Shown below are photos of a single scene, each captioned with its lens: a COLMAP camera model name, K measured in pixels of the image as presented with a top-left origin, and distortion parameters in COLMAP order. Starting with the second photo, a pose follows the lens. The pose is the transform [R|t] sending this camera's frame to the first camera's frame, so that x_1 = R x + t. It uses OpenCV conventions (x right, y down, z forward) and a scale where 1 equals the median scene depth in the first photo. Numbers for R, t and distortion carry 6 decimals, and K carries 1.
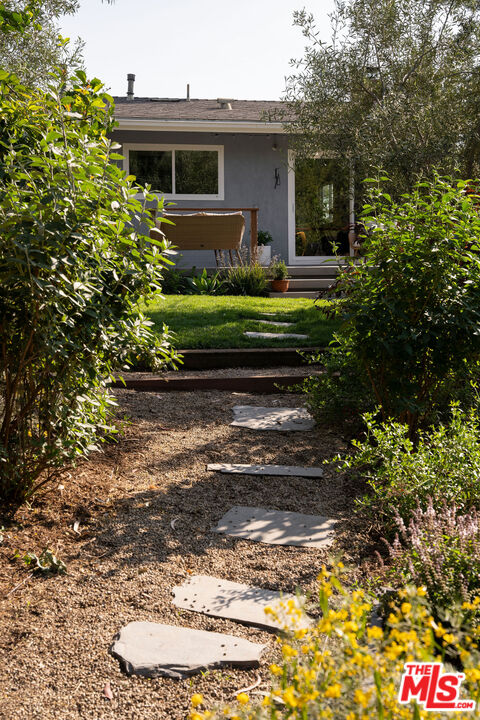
lens RADIAL K [[1180.6, 0, 240.0], [0, 1180.6, 360.0], [0, 0, 1]] dist [0.164769, 0.068586]
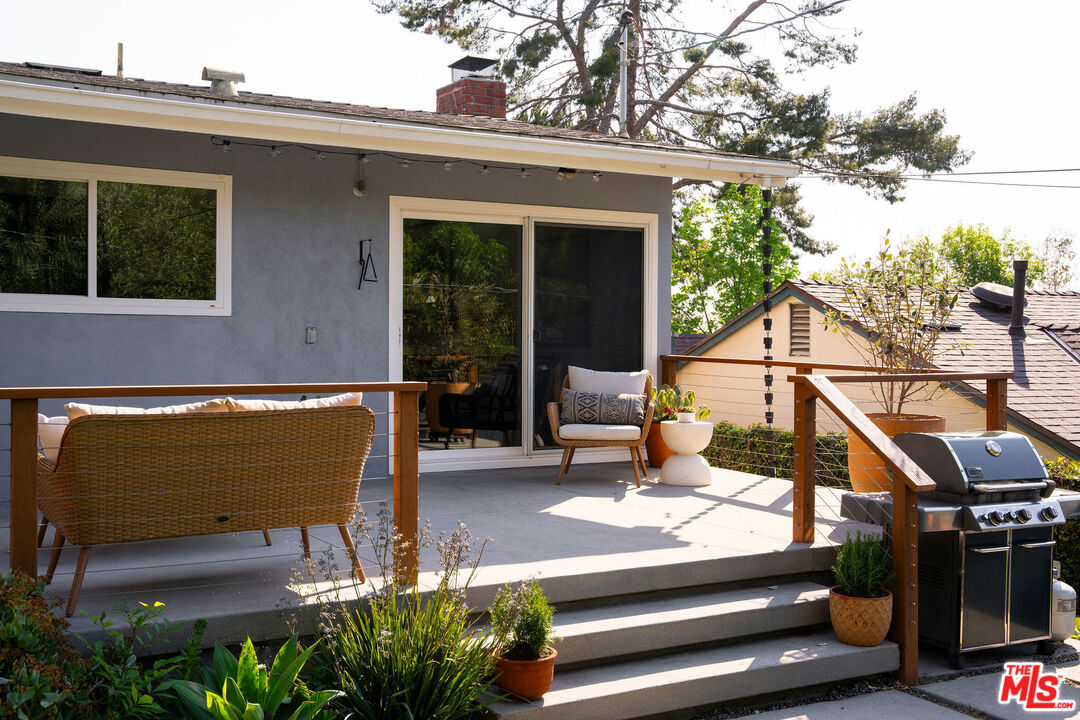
lens RADIAL K [[1203.7, 0, 540.0], [0, 1203.7, 360.0], [0, 0, 1]] dist [0.018914, 0.037818]
pose [[0.947752, 0.011310, 0.318807, -0.043486], [0.006865, 0.998417, -0.055825, -0.098794], [-0.318934, 0.055097, 0.946174, 0.602116]]
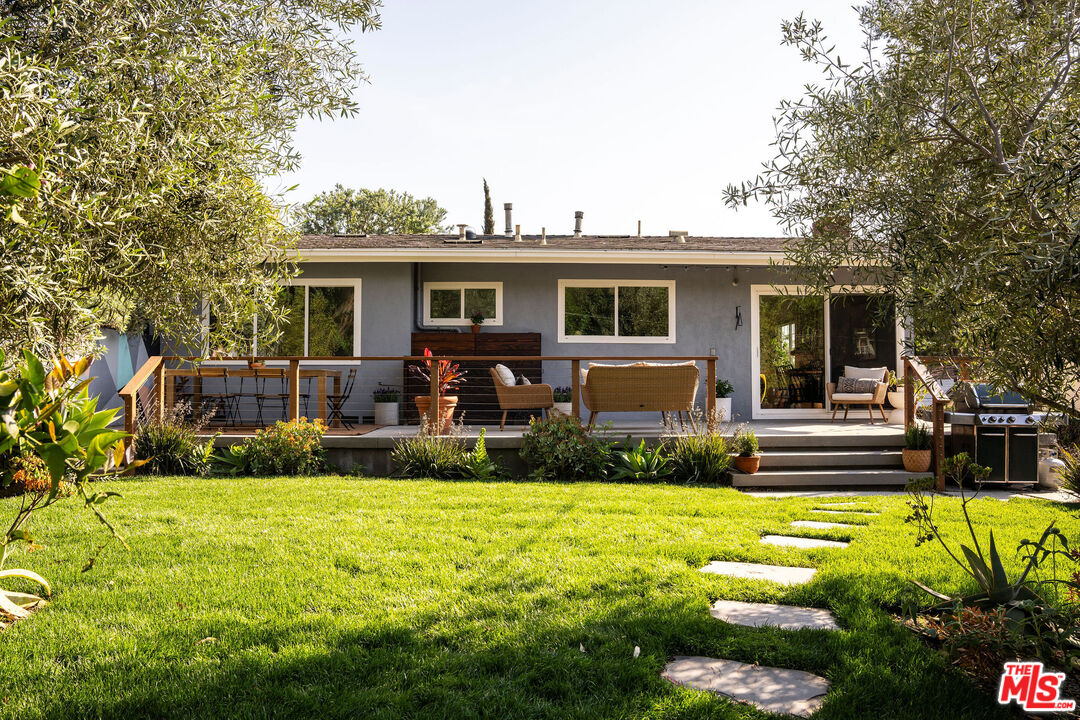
lens RADIAL K [[867.9, 0, 540.0], [0, 867.9, 360.0], [0, 0, 1]] dist [-0.118682, 0.002090]
pose [[0.983565, 0.004251, -0.180504, 0.003165], [-0.023499, 0.994234, -0.104628, -0.056088], [0.179019, 0.107150, 0.977993, 0.378409]]
